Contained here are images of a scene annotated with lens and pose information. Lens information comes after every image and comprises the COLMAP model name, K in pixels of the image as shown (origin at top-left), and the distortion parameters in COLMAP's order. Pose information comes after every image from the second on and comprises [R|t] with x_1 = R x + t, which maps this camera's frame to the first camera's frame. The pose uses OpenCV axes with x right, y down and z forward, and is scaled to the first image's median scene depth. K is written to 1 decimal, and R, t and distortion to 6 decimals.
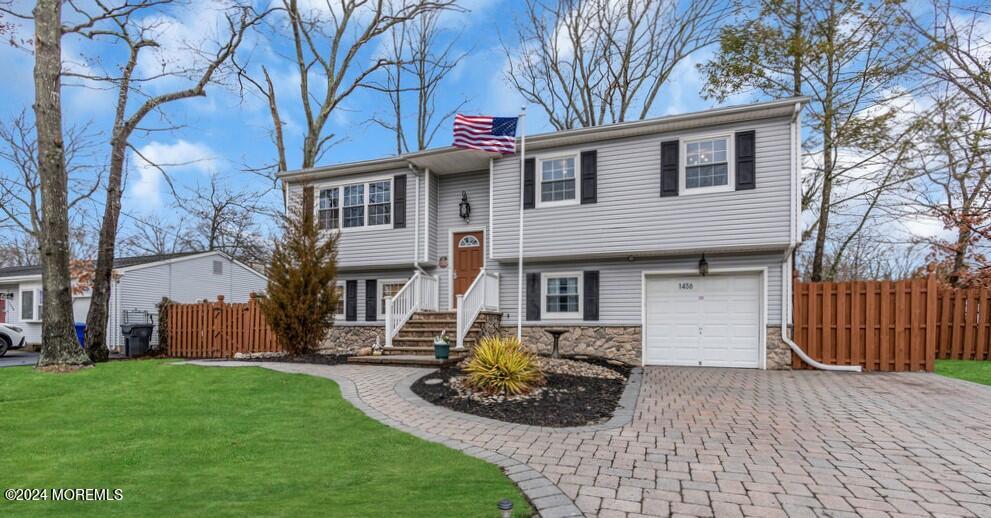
lens RADIAL K [[478.9, 0, 492.0], [0, 478.9, 334.8], [0, 0, 1]] dist [-0.000982, 0.008039]
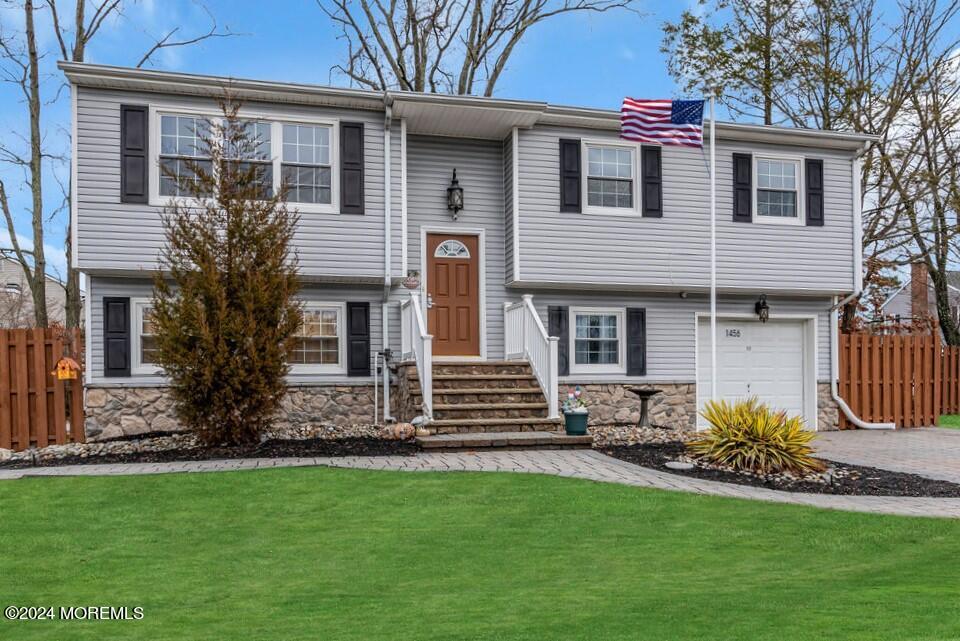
lens RADIAL K [[729.4, 0, 480.6], [0, 729.4, 391.9], [0, 0, 1]] dist [-0.002563, -0.000899]
pose [[0.823236, -0.011441, 0.567584, -0.641910], [0.017669, 0.999829, -0.005474, -0.003643], [-0.567424, 0.014536, 0.823297, 0.226789]]
